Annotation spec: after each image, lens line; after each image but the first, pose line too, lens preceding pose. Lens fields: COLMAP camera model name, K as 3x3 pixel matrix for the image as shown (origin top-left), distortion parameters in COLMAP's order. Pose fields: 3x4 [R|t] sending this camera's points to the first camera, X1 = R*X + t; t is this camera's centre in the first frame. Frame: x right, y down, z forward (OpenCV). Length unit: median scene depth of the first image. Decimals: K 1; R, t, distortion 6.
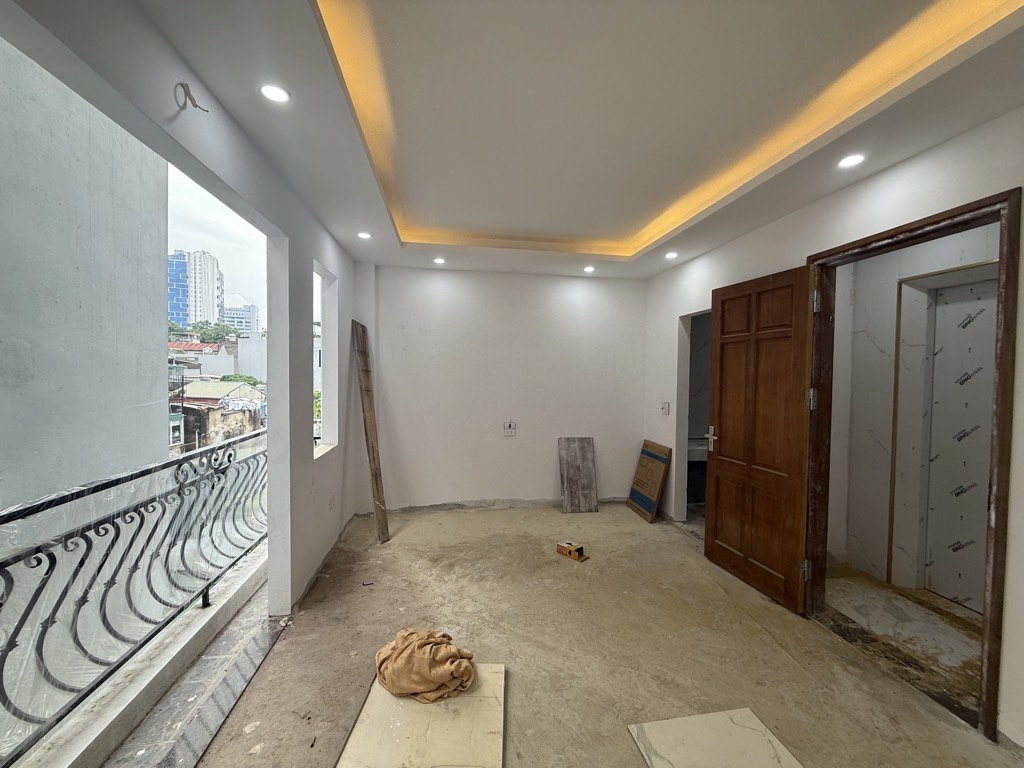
lens RADIAL K [[408.8, 0, 509.2], [0, 408.8, 384.6], [0, 0, 1]] dist [0.000914, 0.000039]
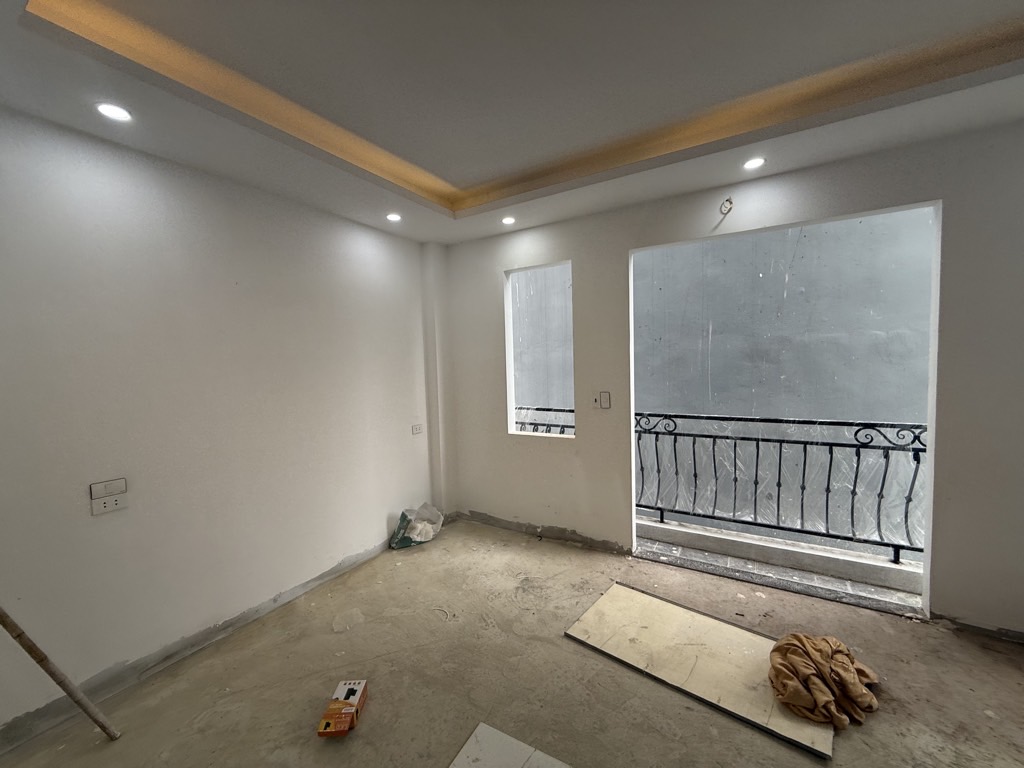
lens RADIAL K [[408.8, 0, 509.2], [0, 408.8, 384.6], [0, 0, 1]] dist [0.000914, 0.000039]
pose [[-0.637277, 0.056521, -0.768559, 0.690739], [0.002485, 0.997452, 0.071294, -0.023492], [0.770631, 0.043524, -0.635794, 0.789914]]
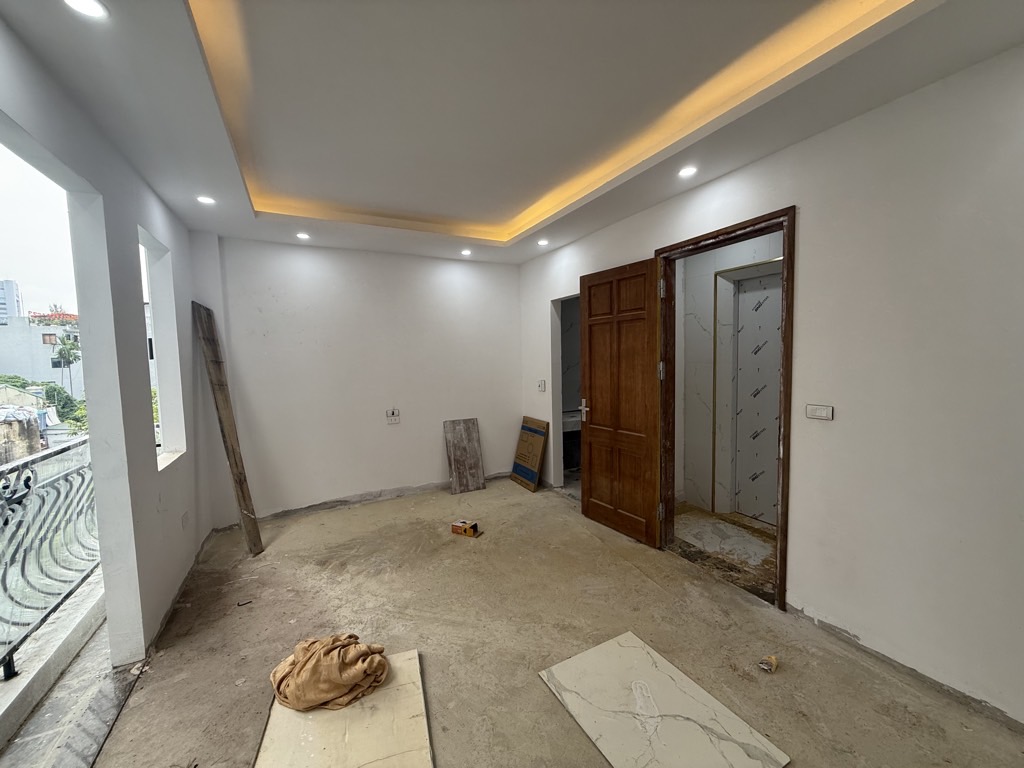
lens RADIAL K [[408.8, 0, 509.2], [0, 408.8, 384.6], [0, 0, 1]] dist [0.000914, 0.000039]
pose [[0.949231, -0.056161, 0.309525, -0.056009], [0.043739, 0.997940, 0.046934, 0.000289], [-0.311523, -0.031013, 0.949732, -0.001175]]
